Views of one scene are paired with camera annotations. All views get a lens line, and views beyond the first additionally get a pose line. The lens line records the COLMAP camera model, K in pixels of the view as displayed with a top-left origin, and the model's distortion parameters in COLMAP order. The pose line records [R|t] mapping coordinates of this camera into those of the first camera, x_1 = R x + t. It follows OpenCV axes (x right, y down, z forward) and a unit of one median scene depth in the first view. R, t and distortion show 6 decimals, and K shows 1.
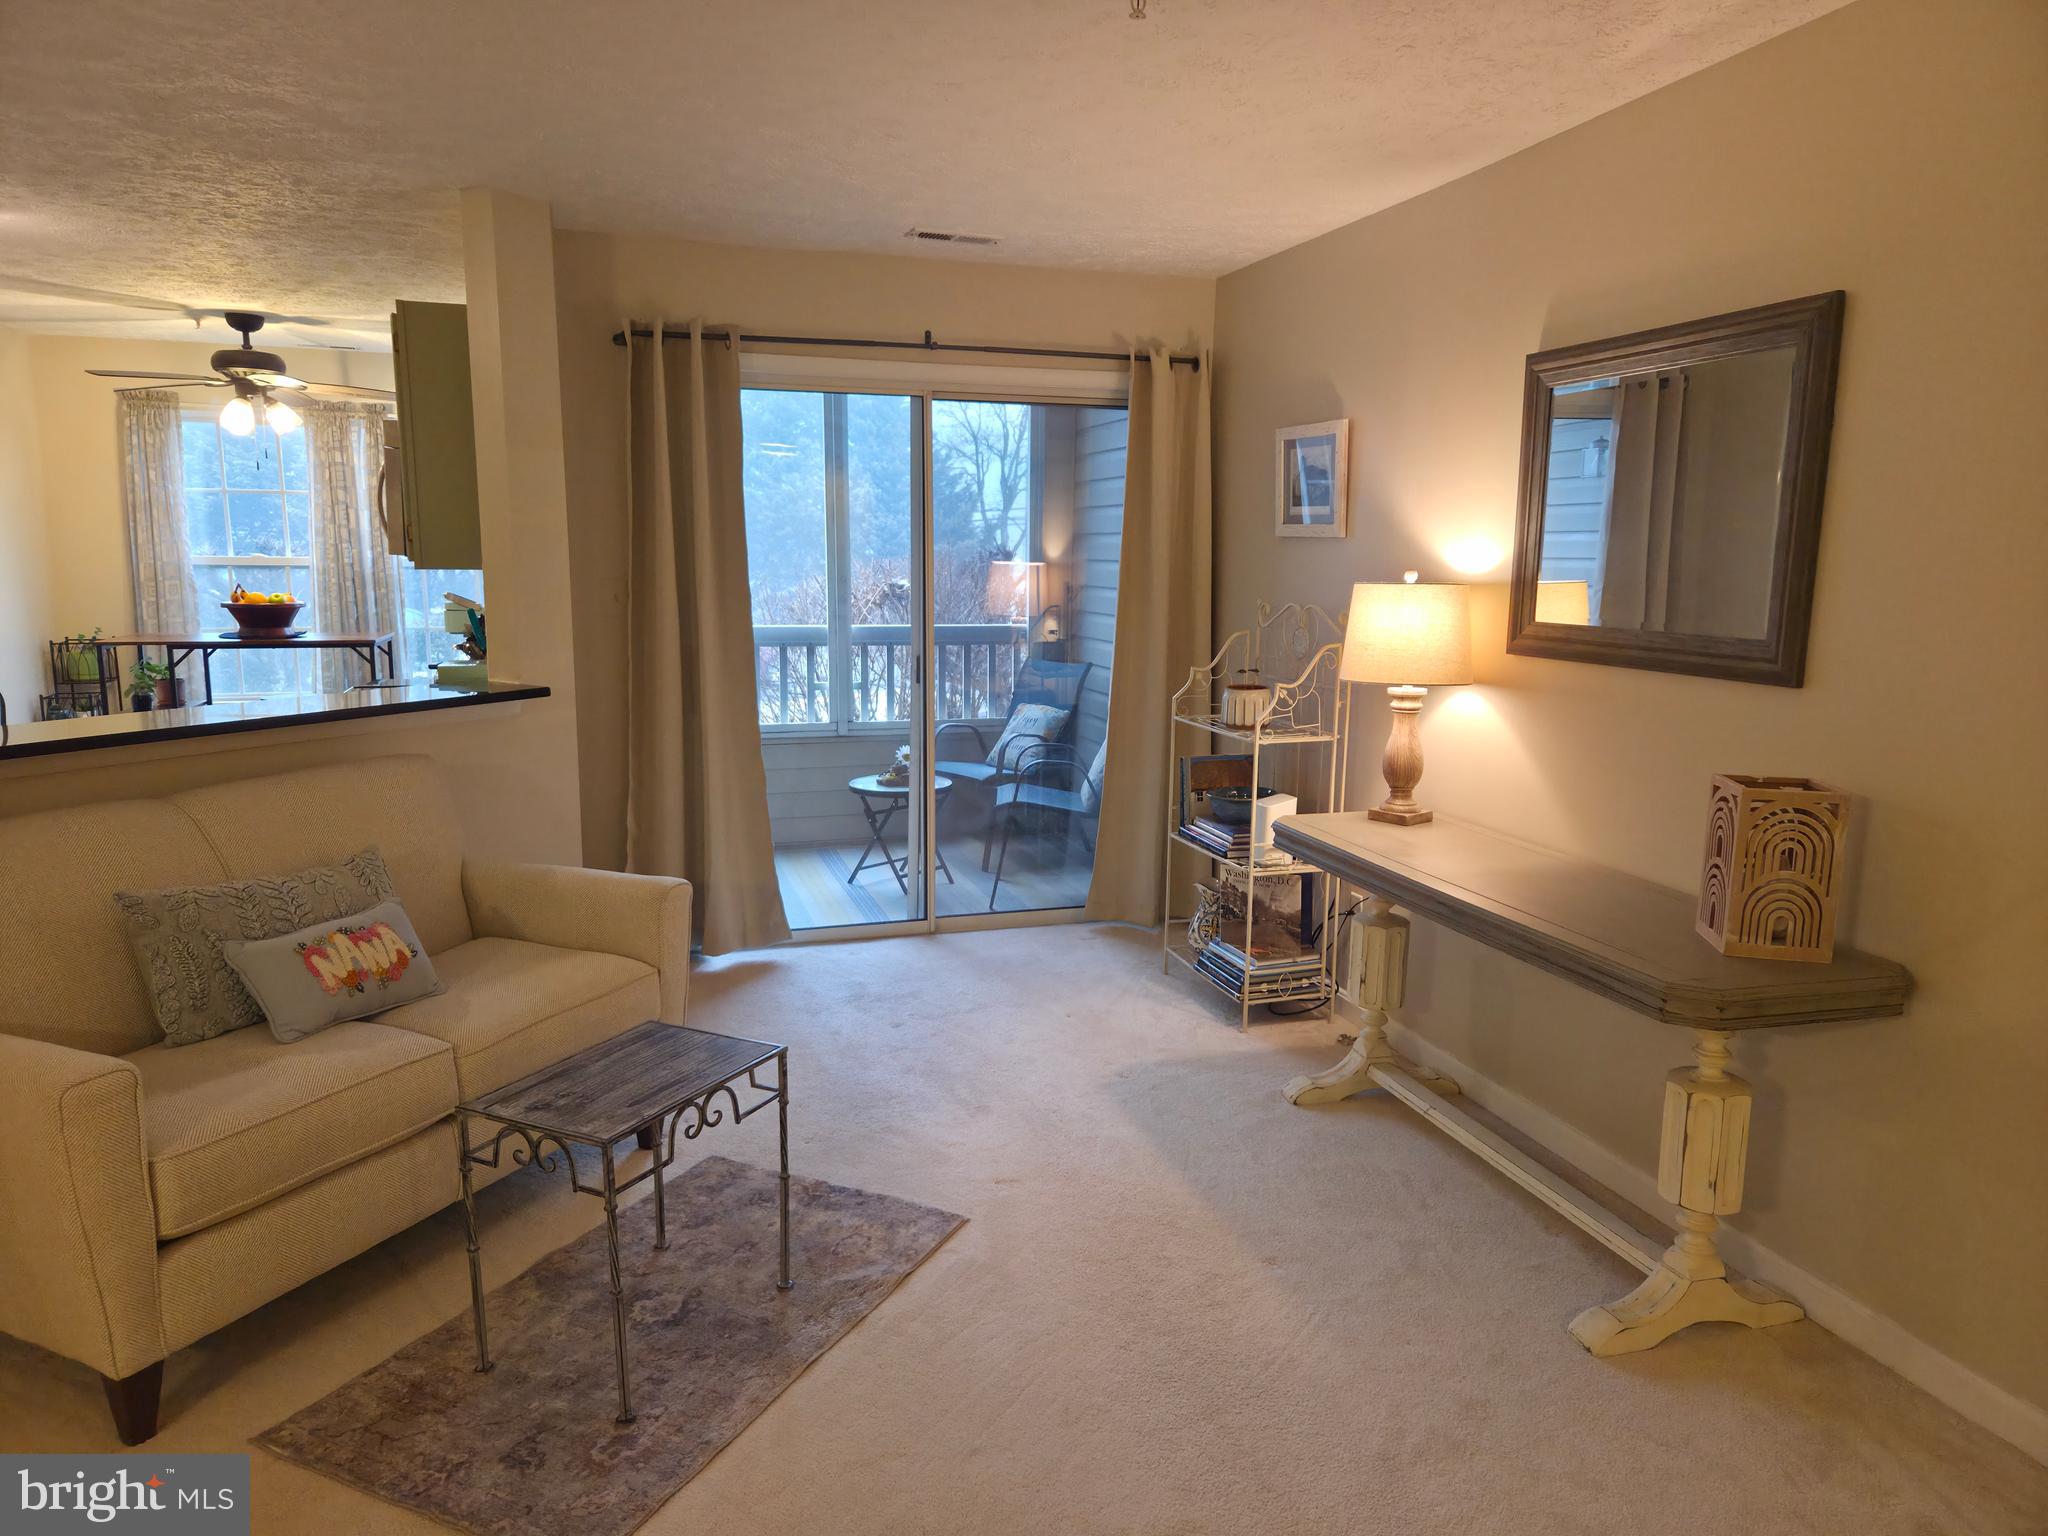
lens RADIAL K [[1367.9, 0, 1023.4], [0, 1367.9, 763.3], [0, 0, 1]] dist [0.041554, -0.005282]
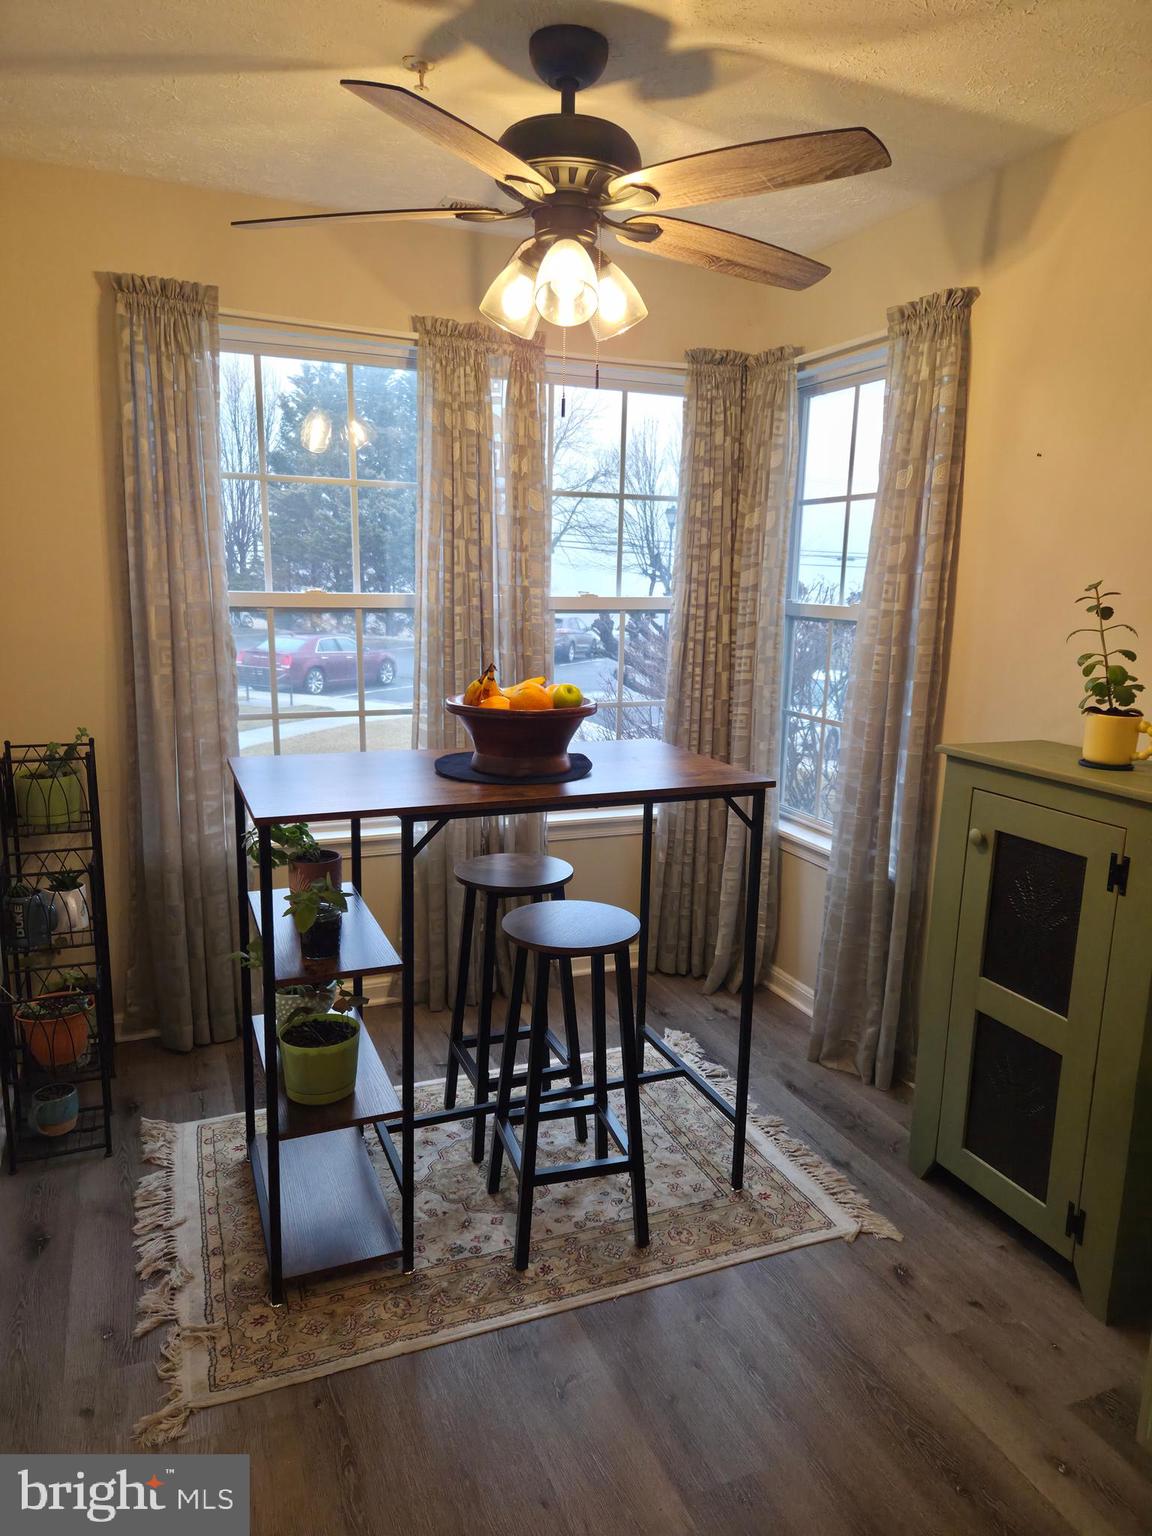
lens RADIAL K [[1025.9, 0, 577.3], [0, 1025.9, 765.6], [0, 0, 1]] dist [0.041554, -0.005282]
pose [[0.995865, -0.002862, 0.090804, -0.506111], [-0.000082, 0.999475, 0.032400, -0.094807], [-0.090849, -0.032273, 0.995342, 0.582142]]
